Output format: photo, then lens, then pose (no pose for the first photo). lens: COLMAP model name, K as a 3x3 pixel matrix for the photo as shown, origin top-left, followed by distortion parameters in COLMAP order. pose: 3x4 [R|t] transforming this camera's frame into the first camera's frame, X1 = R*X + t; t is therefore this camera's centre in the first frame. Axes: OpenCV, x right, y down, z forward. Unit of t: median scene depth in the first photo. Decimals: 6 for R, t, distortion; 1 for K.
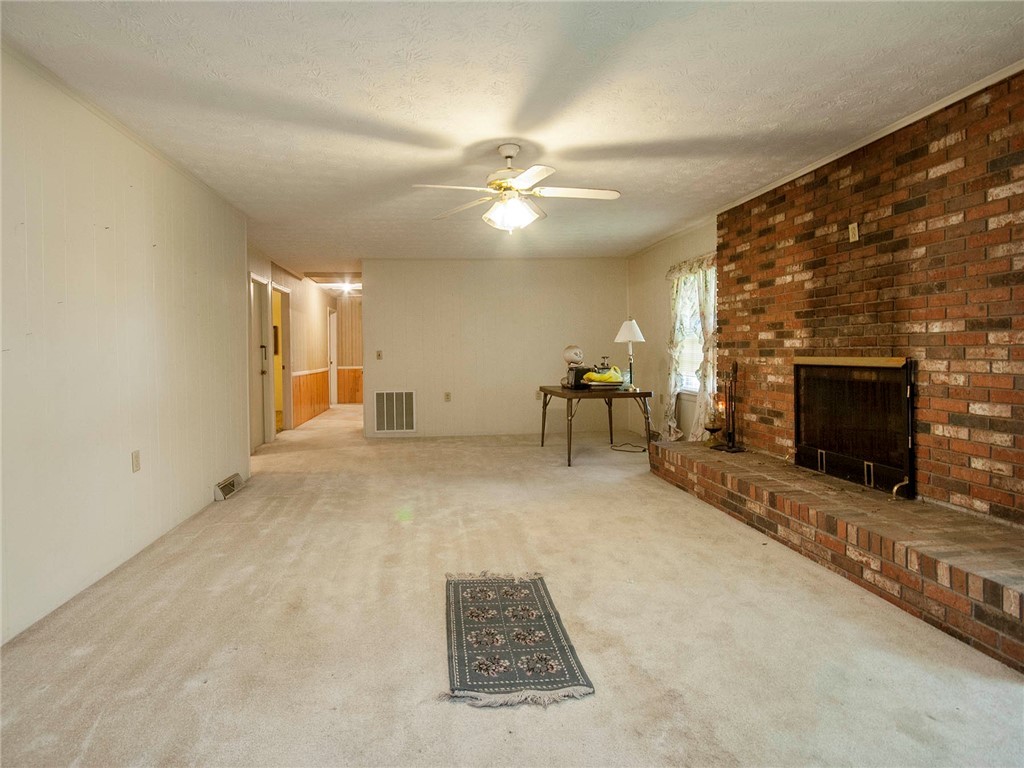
lens RADIAL K [[532.7, 0, 513.7], [0, 532.7, 379.3], [0, 0, 1]] dist [-0.002256, -0.005252]
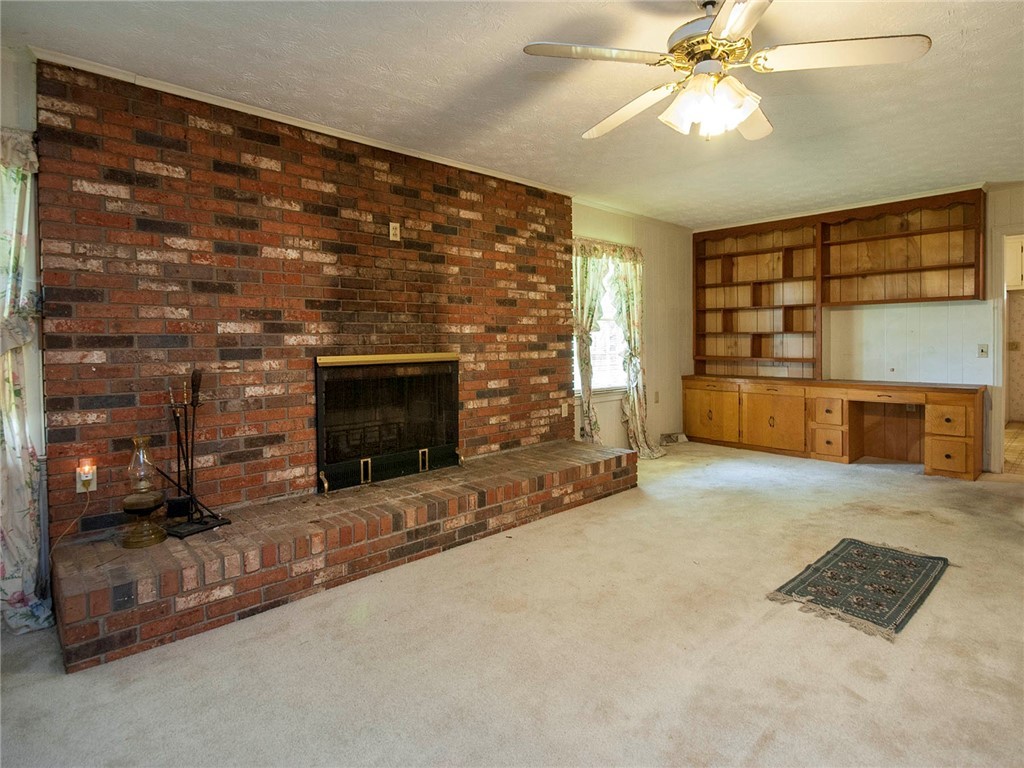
lens RADIAL K [[532.7, 0, 520.2], [0, 532.7, 361.9], [0, 0, 1]] dist [-0.002256, -0.005252]
pose [[-0.552025, -0.012053, 0.833740, -0.350732], [0.064491, 0.996283, 0.057103, -0.072222], [-0.831330, 0.085291, -0.549196, 1.405307]]
